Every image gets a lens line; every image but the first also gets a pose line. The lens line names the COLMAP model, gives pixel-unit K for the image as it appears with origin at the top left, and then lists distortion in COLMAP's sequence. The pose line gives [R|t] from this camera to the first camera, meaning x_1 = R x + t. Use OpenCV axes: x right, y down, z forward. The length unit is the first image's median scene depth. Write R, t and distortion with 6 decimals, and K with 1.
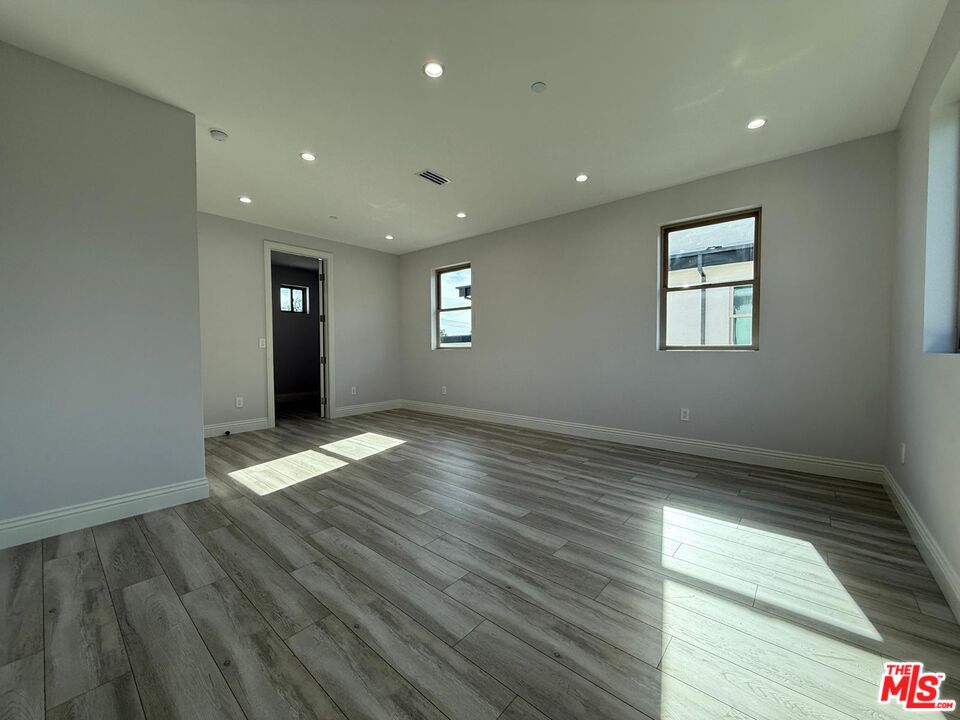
lens RADIAL K [[382.5, 0, 476.8], [0, 382.5, 360.5], [0, 0, 1]] dist [0.000405, -0.000095]
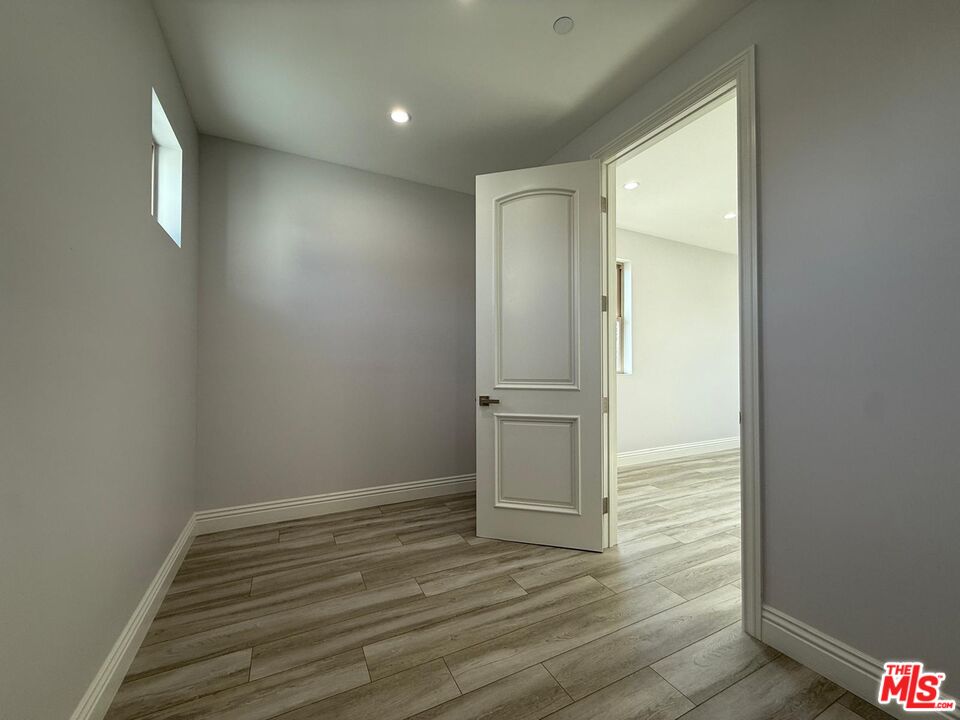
lens RADIAL K [[379.0, 0, 476.1], [0, 379.0, 363.3], [0, 0, 1]] dist [-0.016151, -0.000195]
pose [[0.379134, 0.011198, 0.925274, -0.694523], [0.030404, 0.999236, -0.024552, -0.057946], [-0.924842, 0.037440, 0.378504, 1.084902]]
